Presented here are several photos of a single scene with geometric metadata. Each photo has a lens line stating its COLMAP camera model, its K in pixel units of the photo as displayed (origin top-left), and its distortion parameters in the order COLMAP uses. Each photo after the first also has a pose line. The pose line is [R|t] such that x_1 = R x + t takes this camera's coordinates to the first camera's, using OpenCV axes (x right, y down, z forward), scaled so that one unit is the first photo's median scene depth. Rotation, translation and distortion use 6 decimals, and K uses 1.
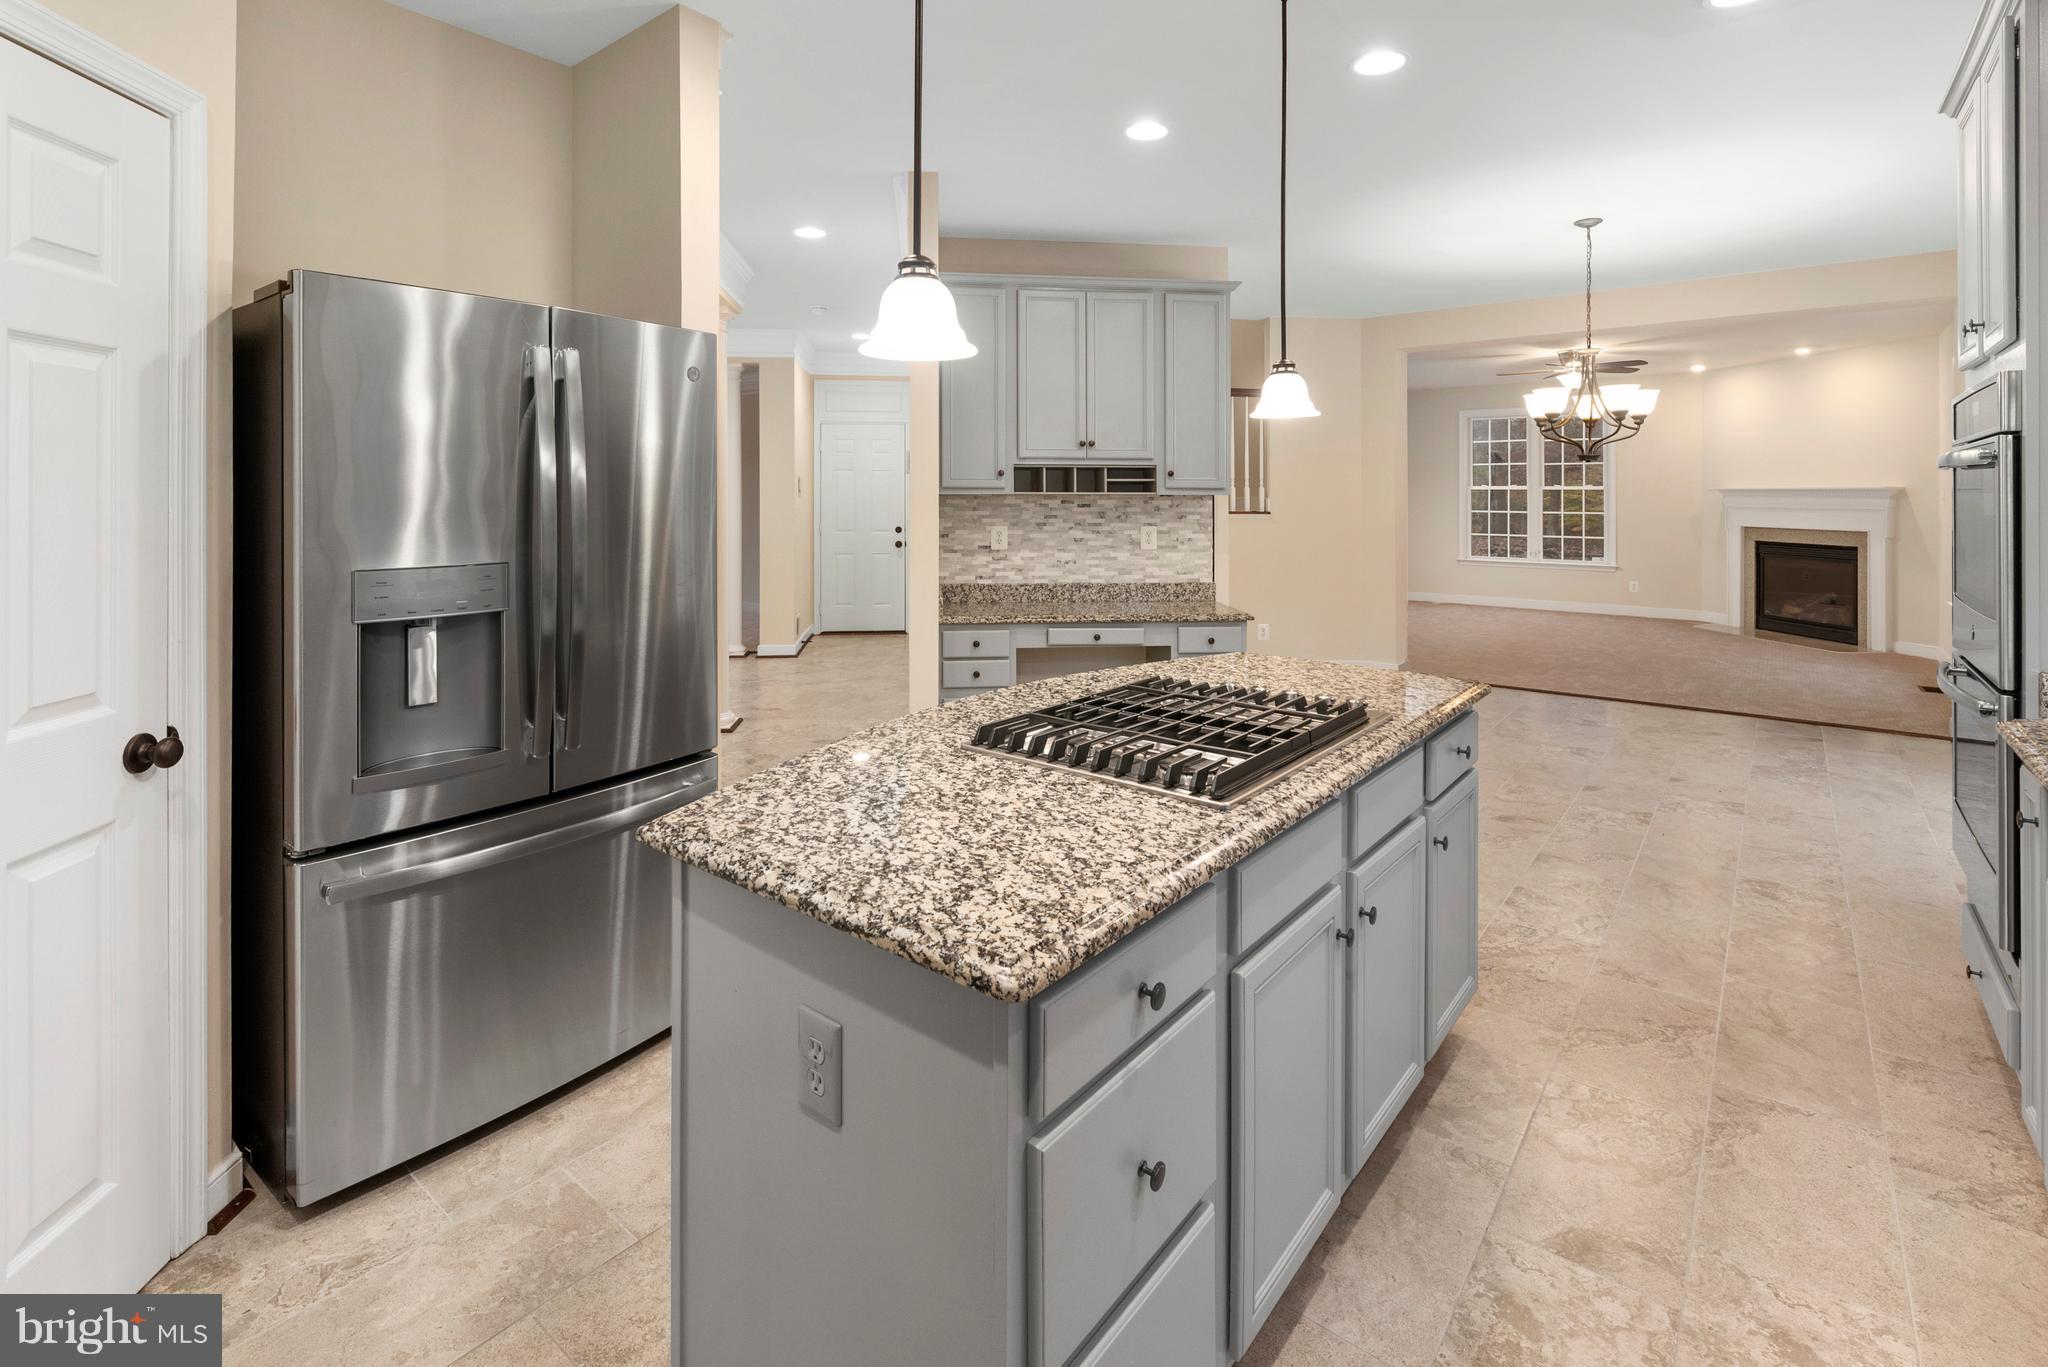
lens RADIAL K [[896.7, 0, 1051.3], [0, 896.7, 677.3], [0, 0, 1]] dist [-0.000265, 0.000267]
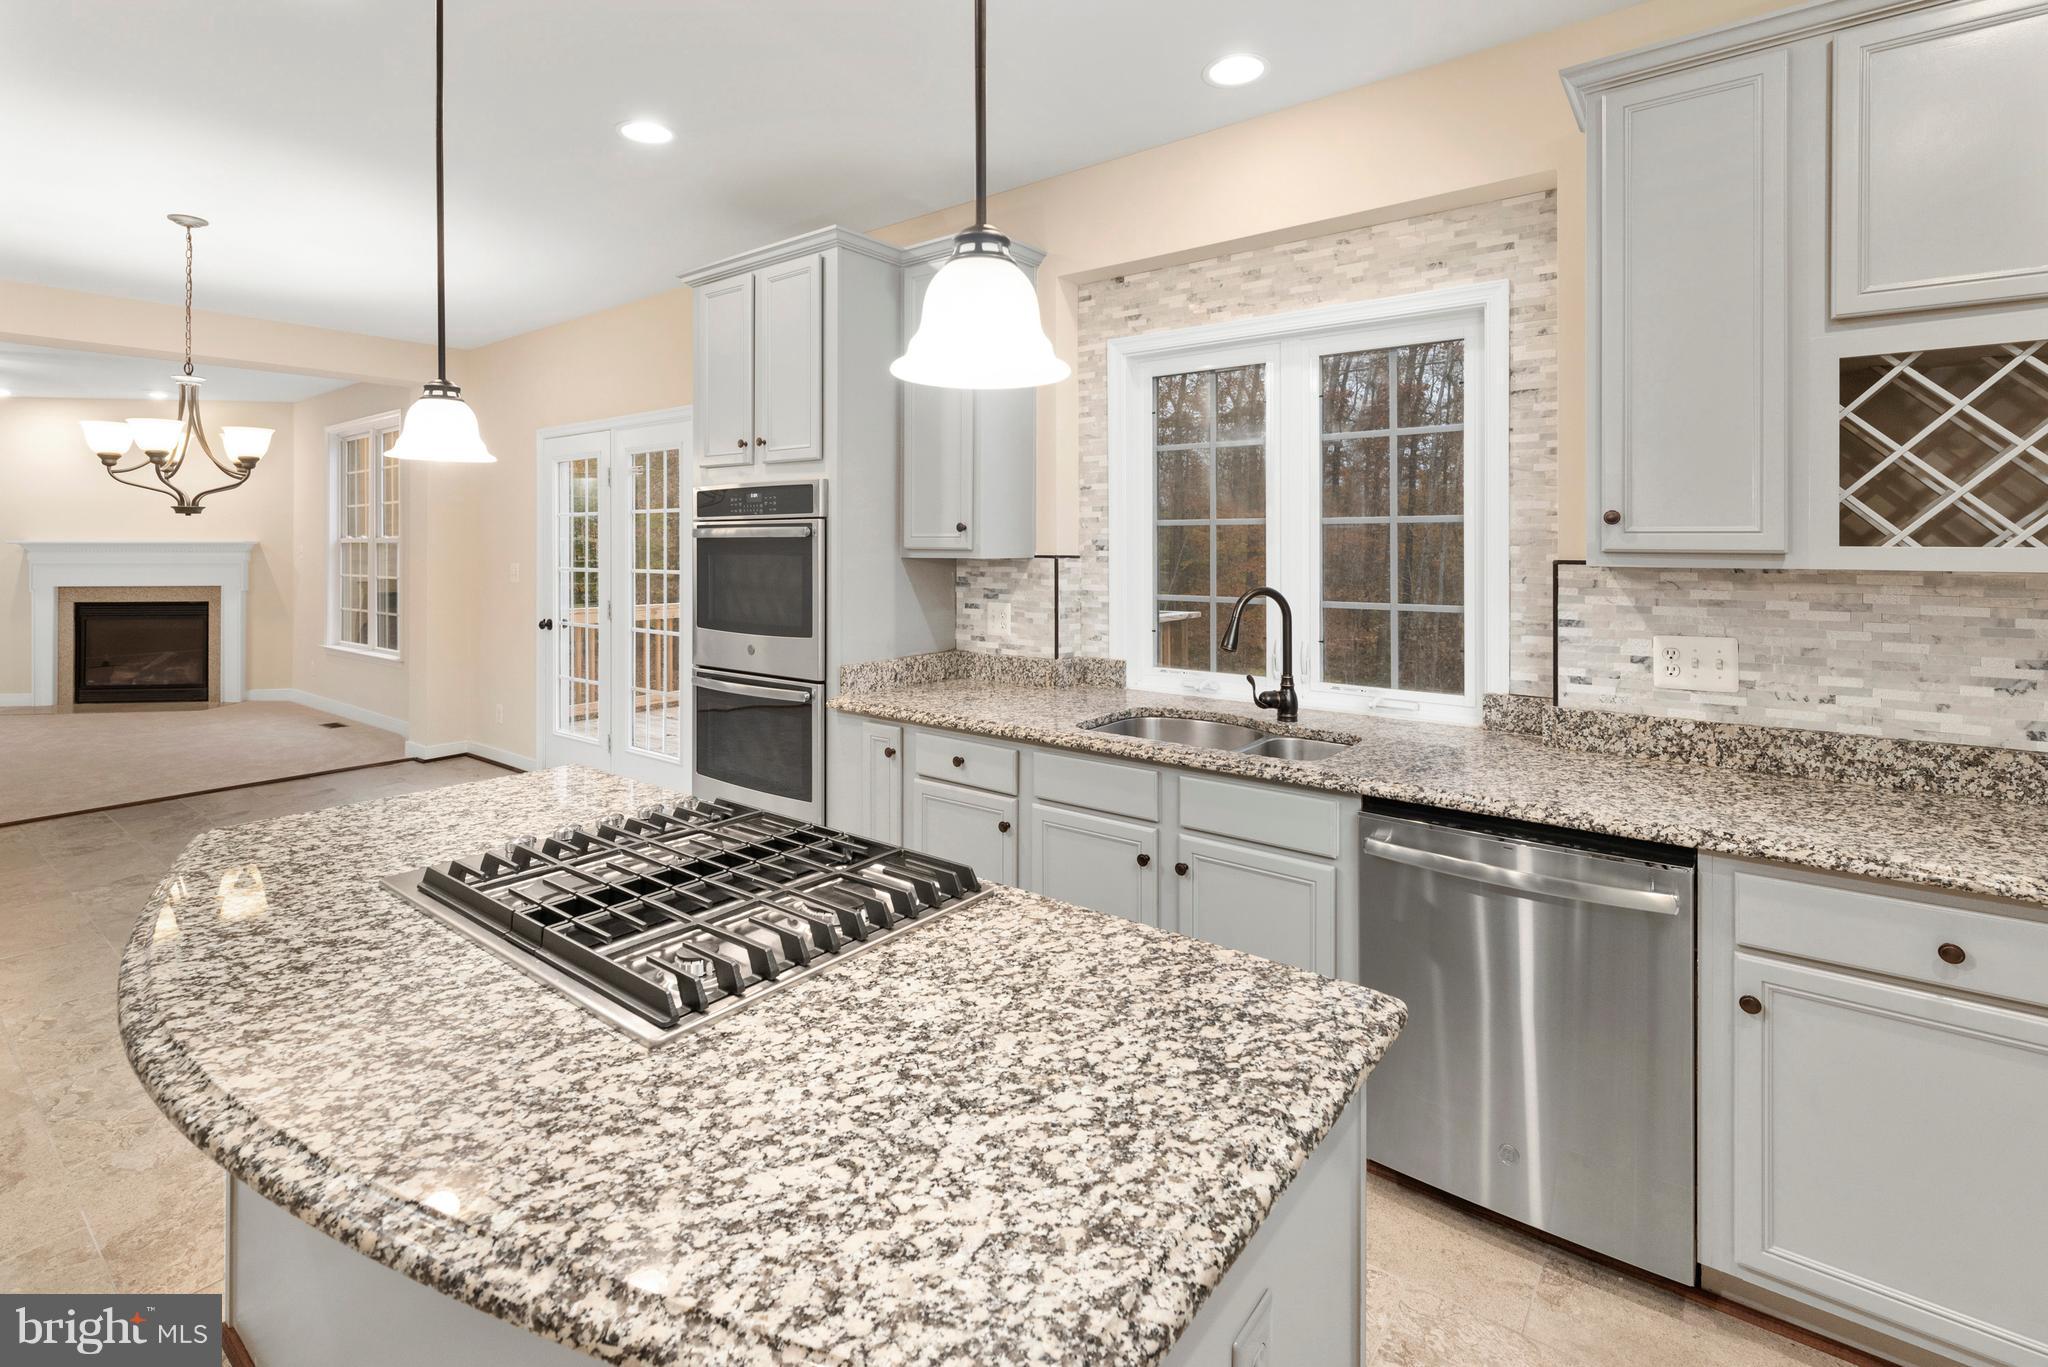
lens RADIAL K [[896.7, 0, 1051.3], [0, 896.7, 677.3], [0, 0, 1]] dist [-0.000265, 0.000267]
pose [[0.016909, -0.141850, 0.989744, -0.074818], [0.197199, 0.970915, 0.135782, -0.020218], [-0.980218, 0.192880, 0.044389, 0.086914]]
